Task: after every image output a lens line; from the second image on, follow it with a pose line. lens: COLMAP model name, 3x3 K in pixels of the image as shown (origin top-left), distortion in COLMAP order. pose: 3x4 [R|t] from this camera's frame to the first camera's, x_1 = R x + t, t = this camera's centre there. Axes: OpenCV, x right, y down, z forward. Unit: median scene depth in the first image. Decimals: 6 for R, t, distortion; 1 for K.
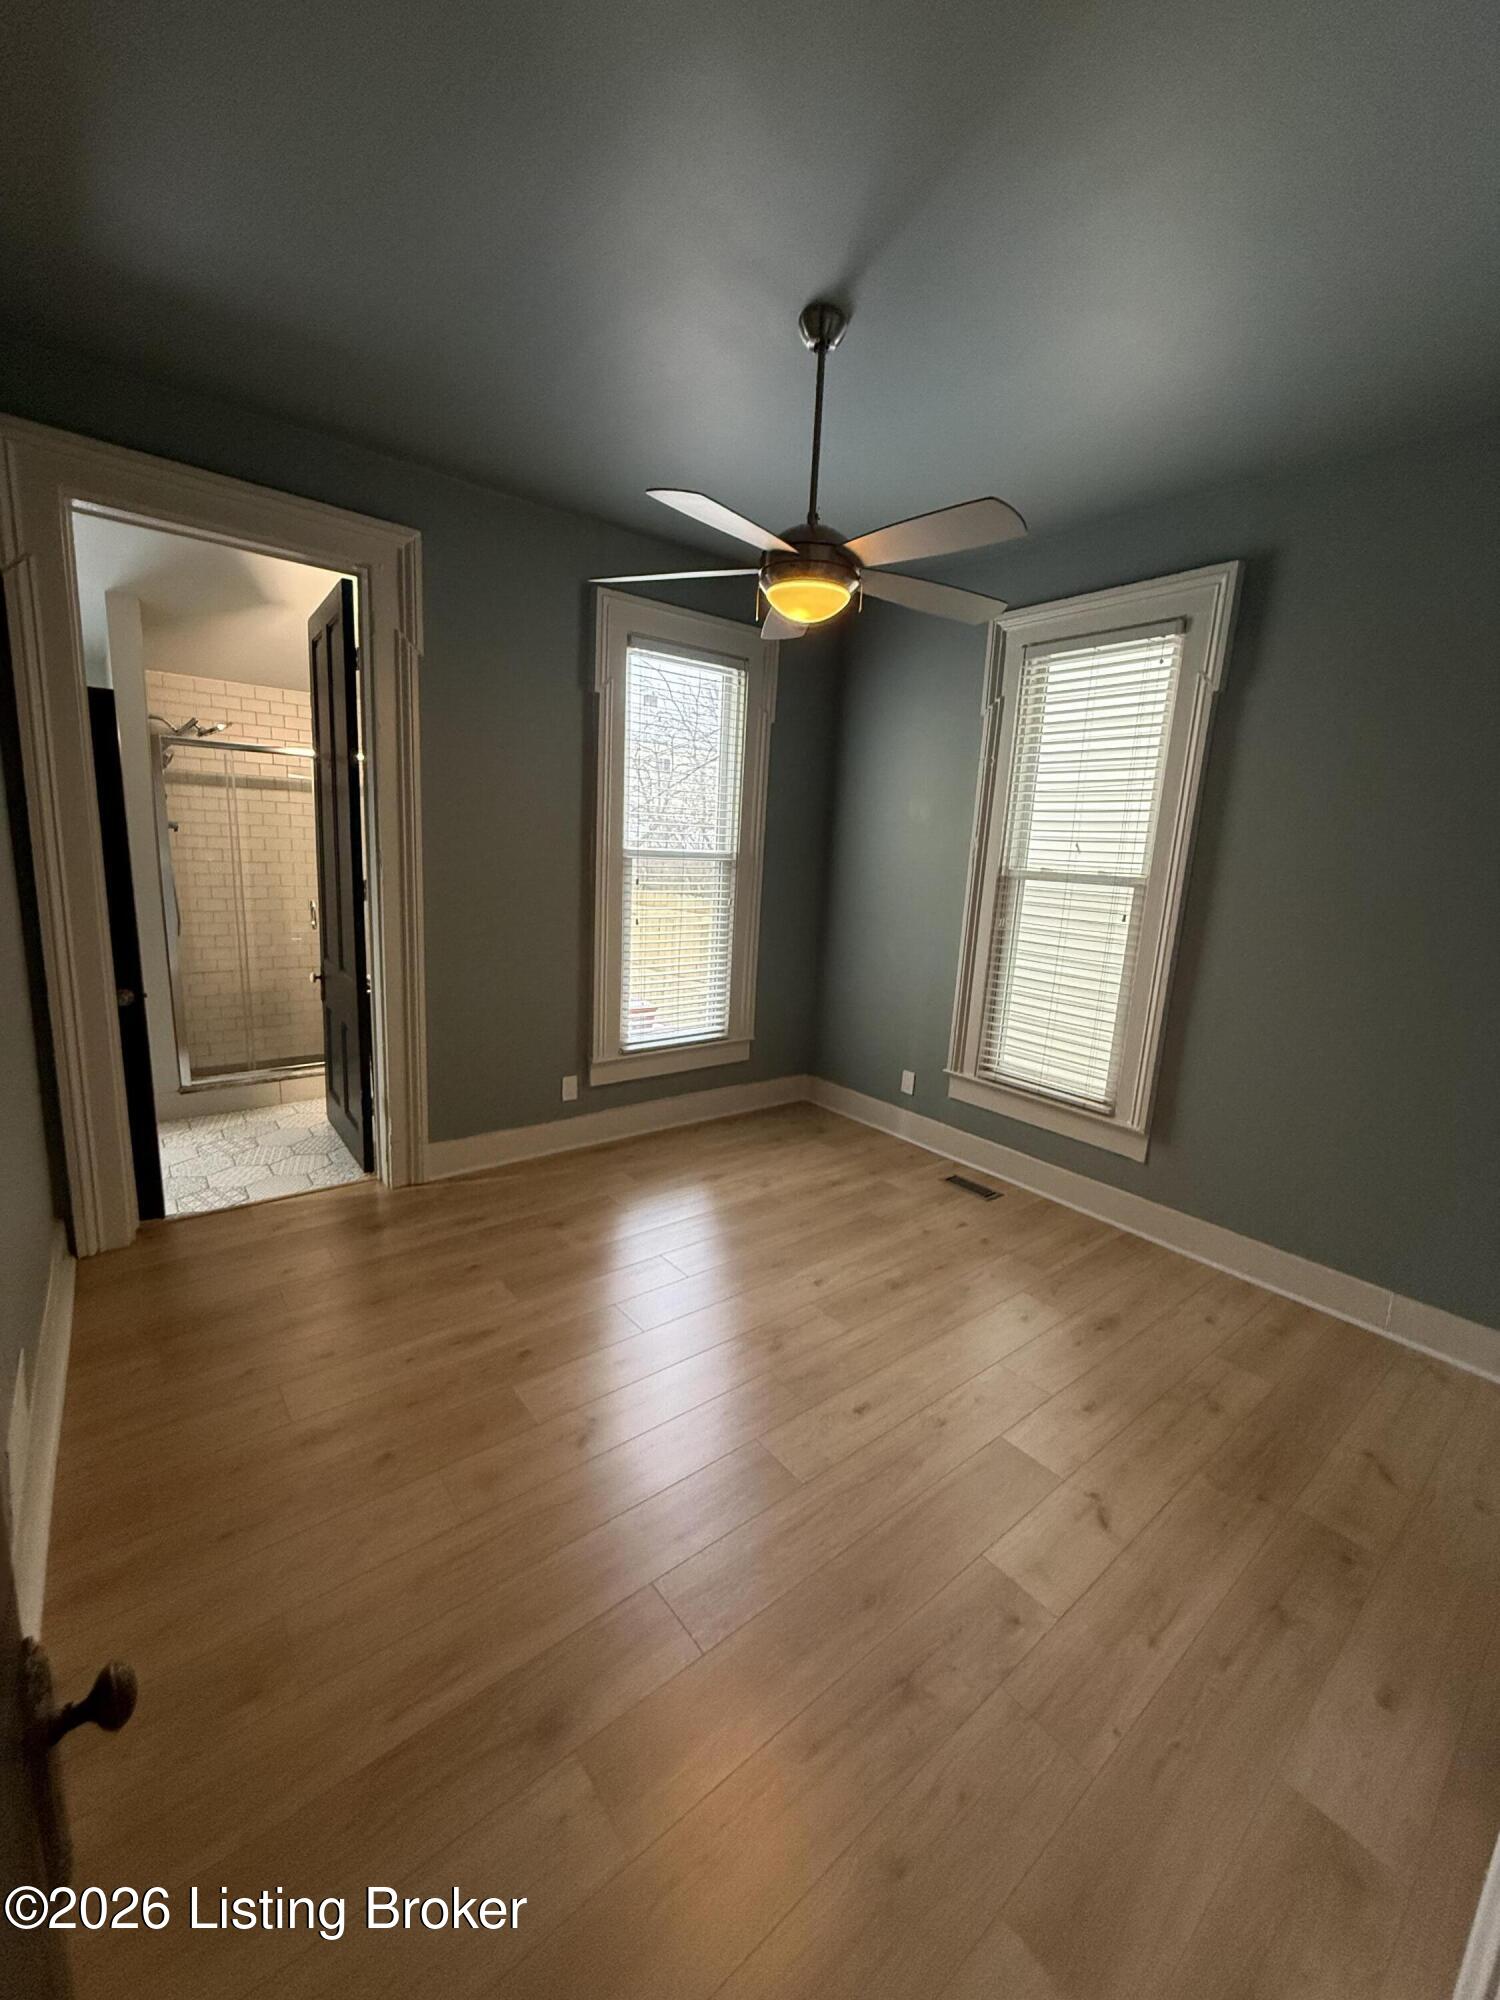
lens RADIAL K [[797.0, 0, 750.0], [0, 797.0, 1000.0], [0, 0, 1]] dist [-0.000775, -0.000196]
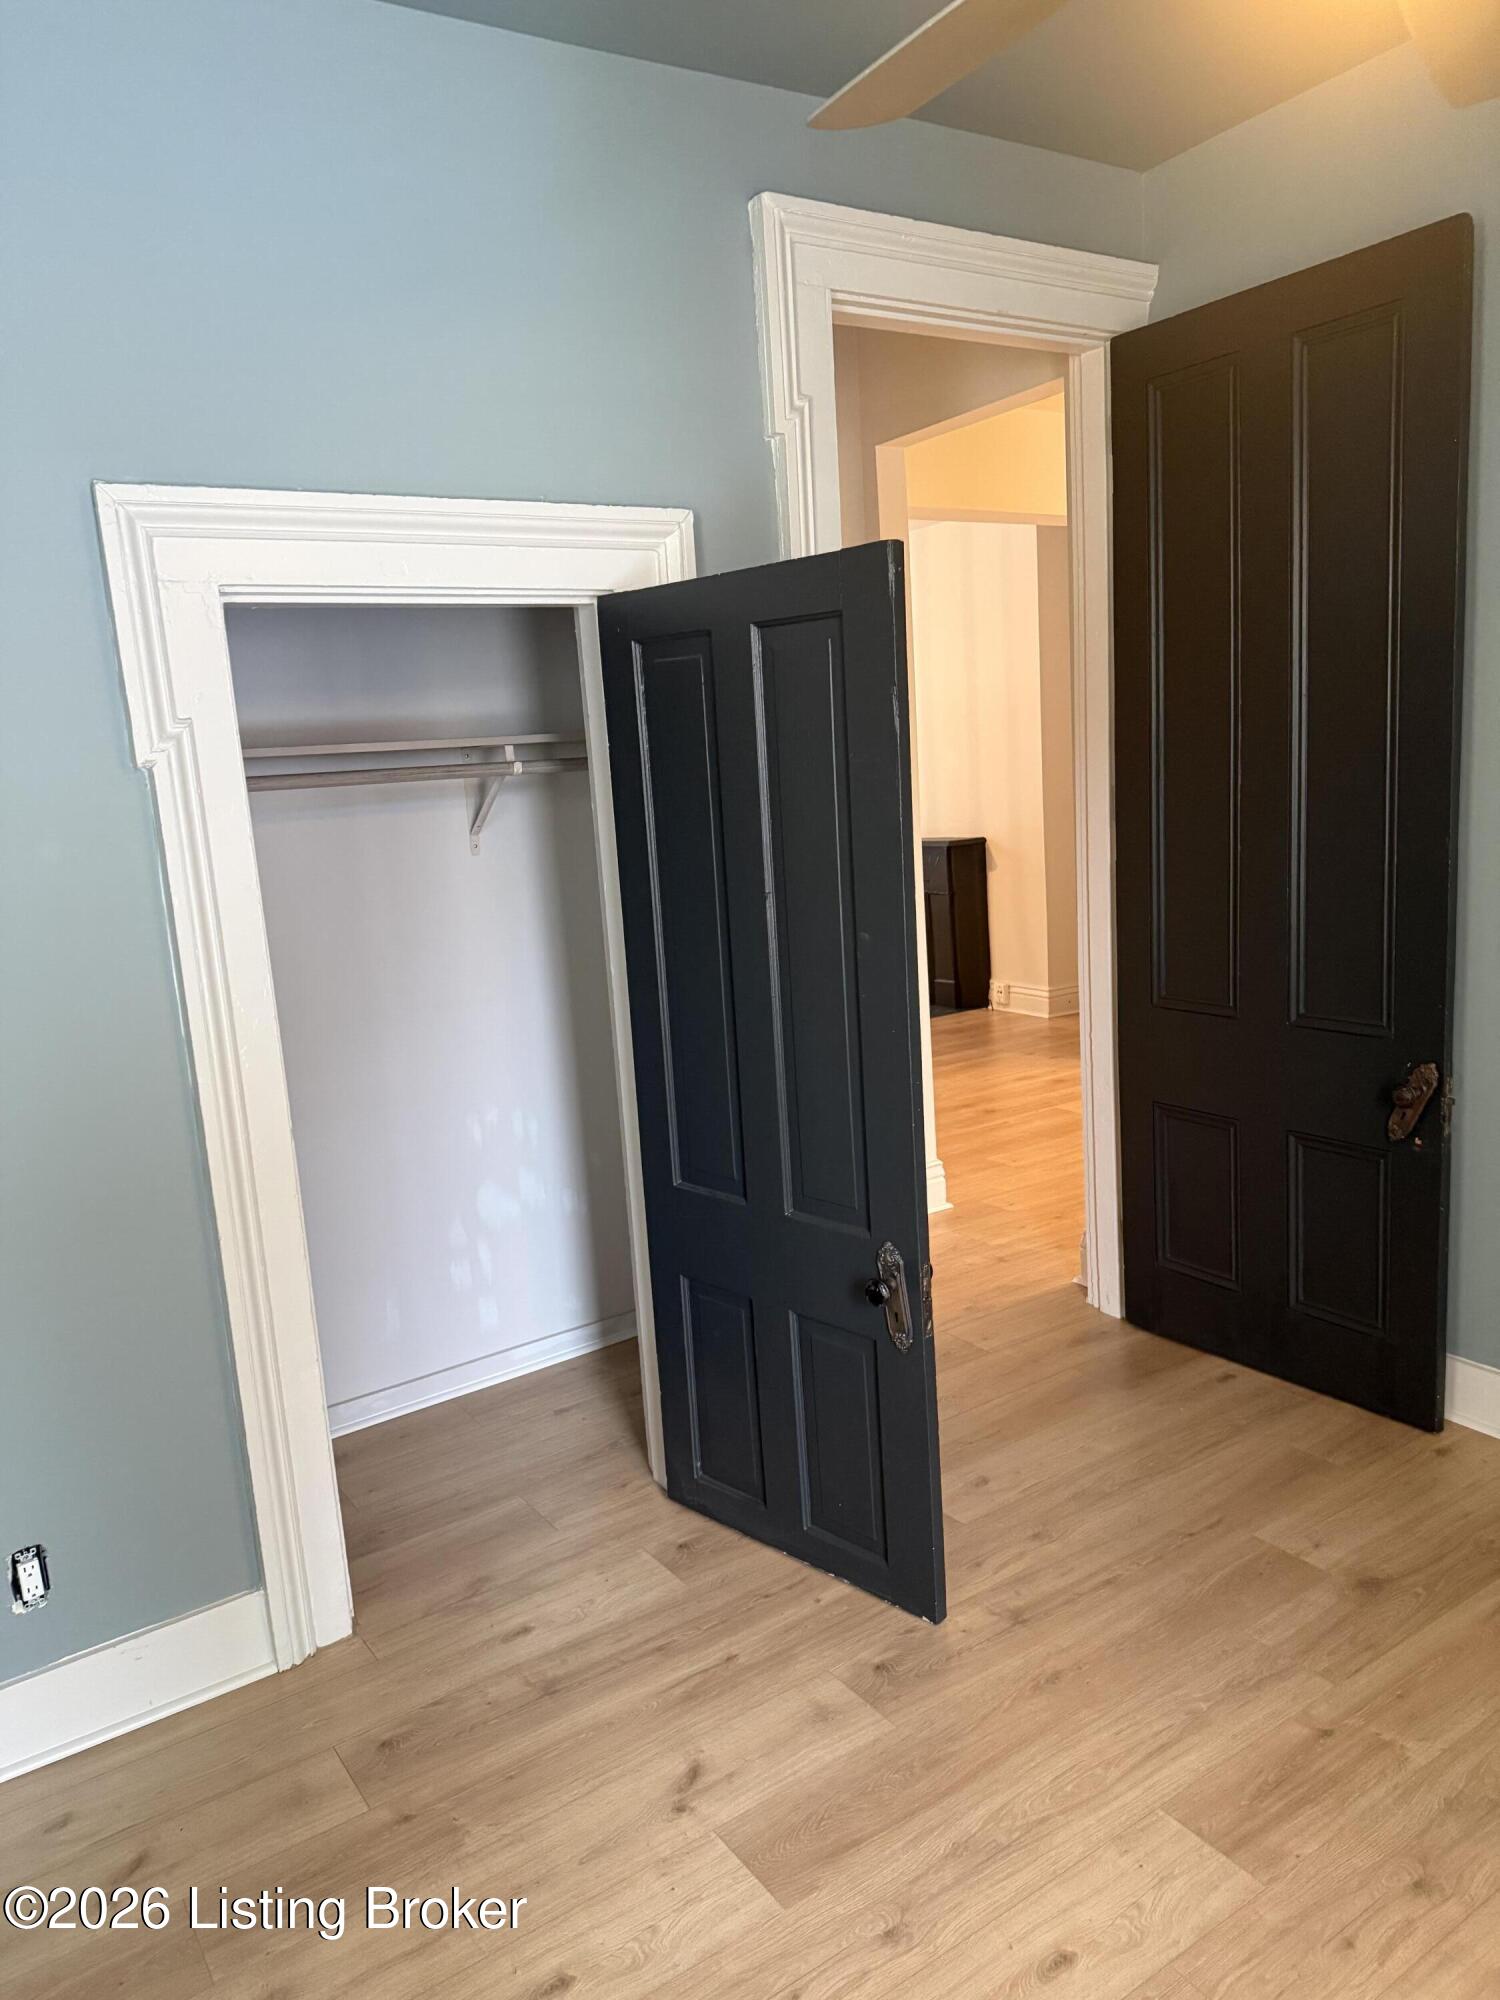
lens RADIAL K [[1413.9, 0, 750.0], [0, 1413.9, 1000.0], [0, 0, 1]] dist [-0.003262, -0.002324]
pose [[-0.995850, 0.002598, 0.090978, 0.176243], [0.036628, 0.926515, 0.374472, -0.240057], [-0.083319, 0.376250, -0.922764, 1.135049]]
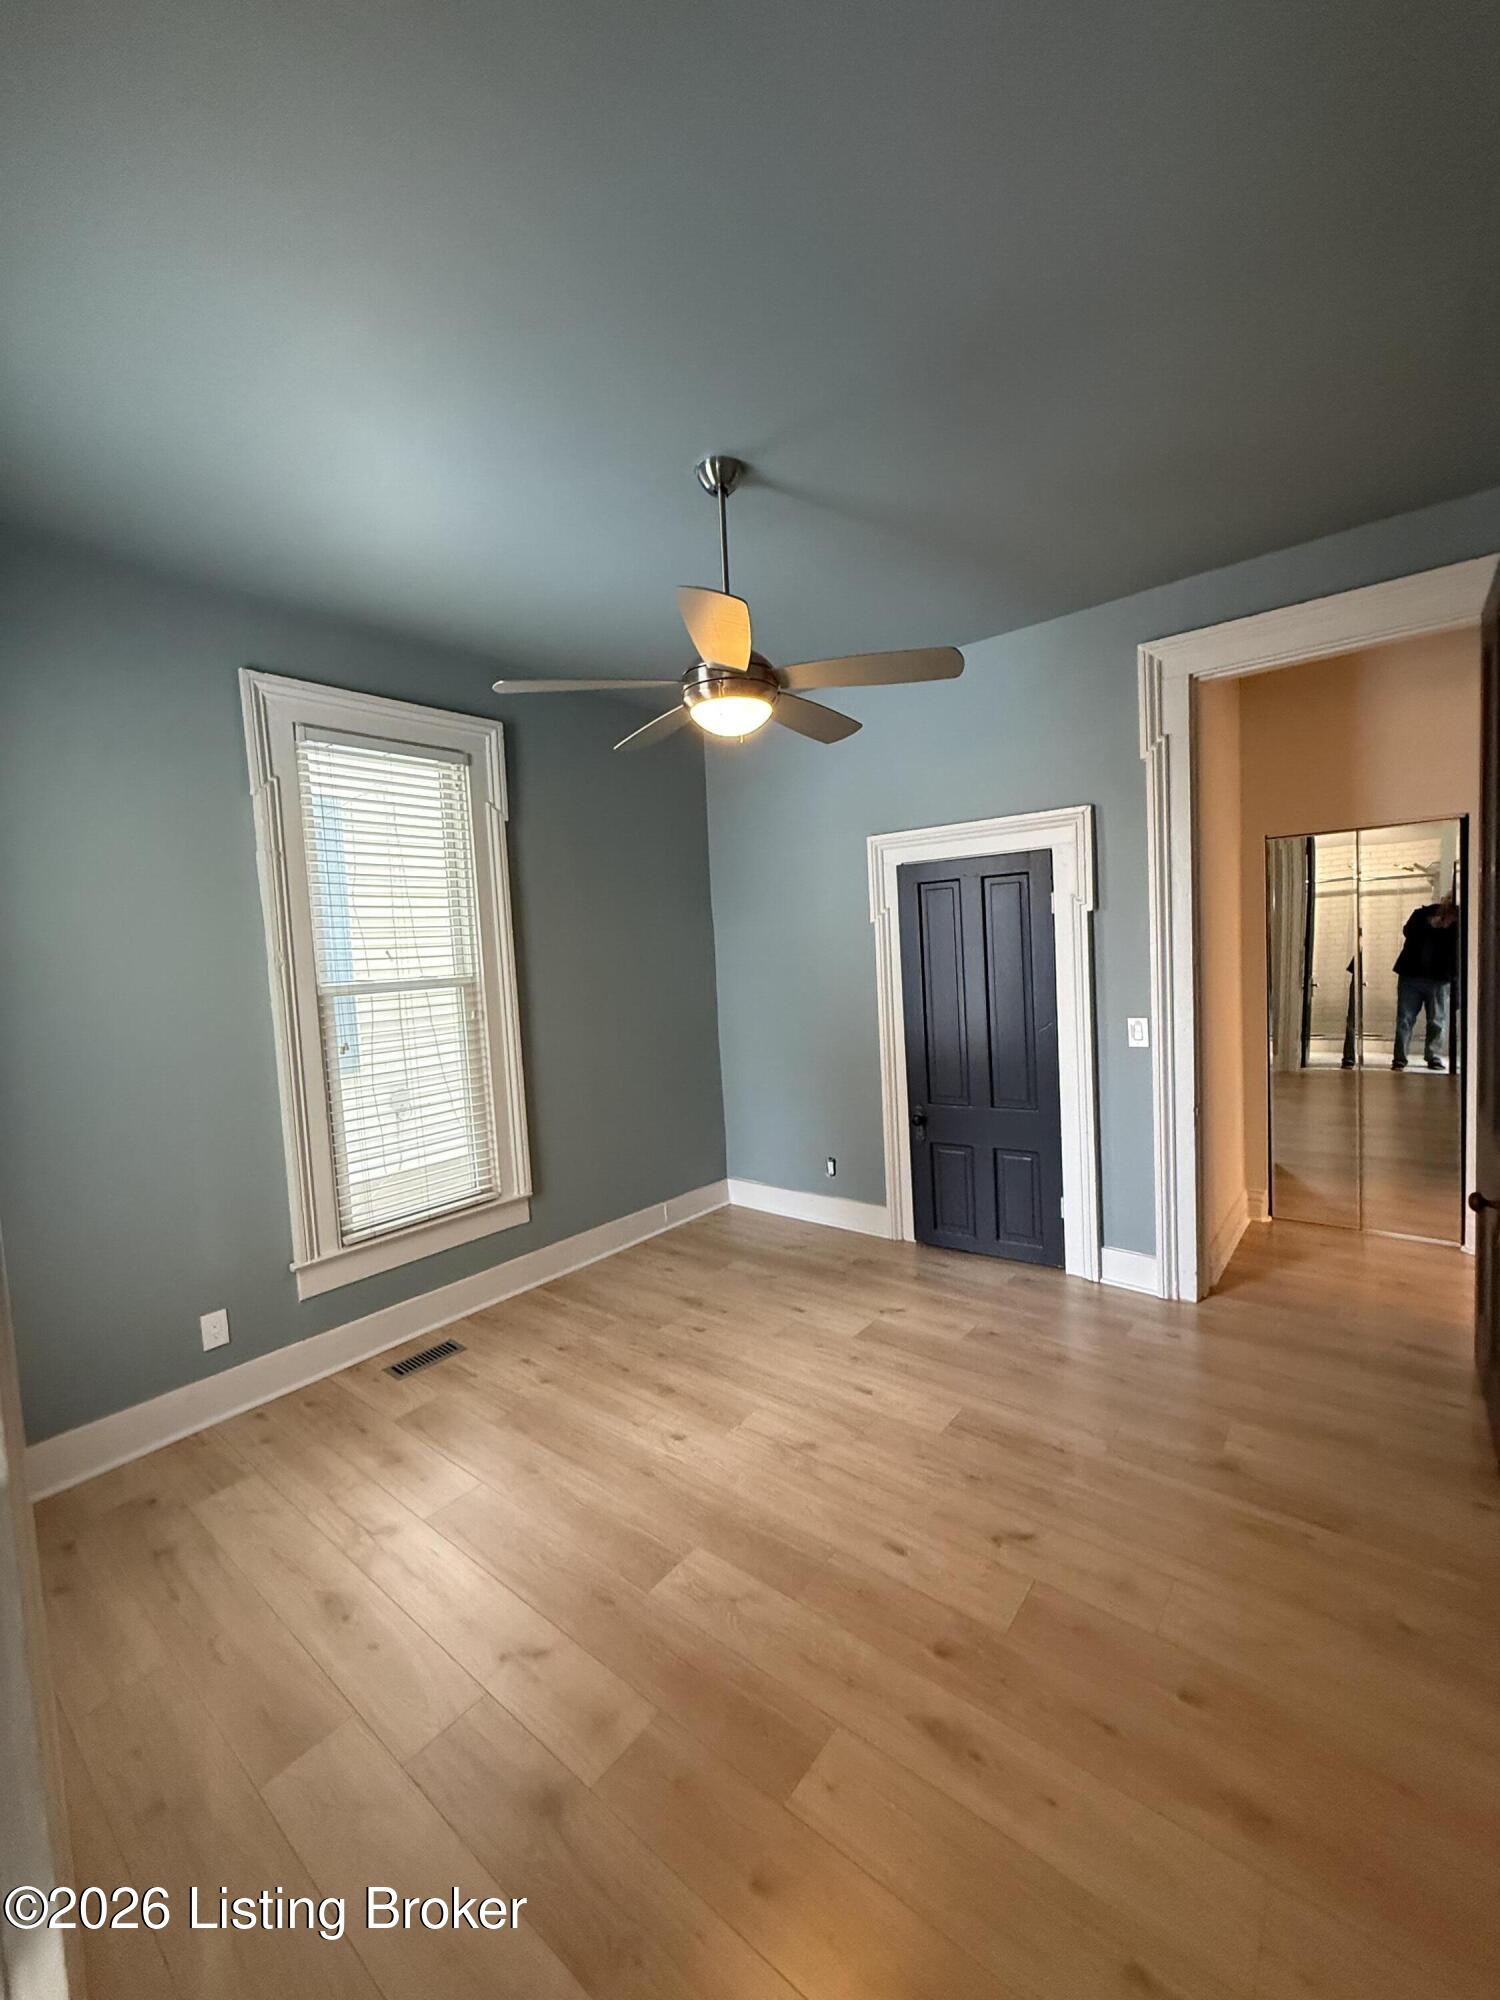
lens RADIAL K [[794.8, 0, 757.7], [0, 794.8, 992.3], [0, 0, 1]] dist [-0.001863, -0.000172]
pose [[-0.219858, -0.088018, 0.971553, -0.689012], [0.231415, 0.962788, 0.139592, -0.203409], [-0.947686, 0.255522, -0.191308, 0.890089]]
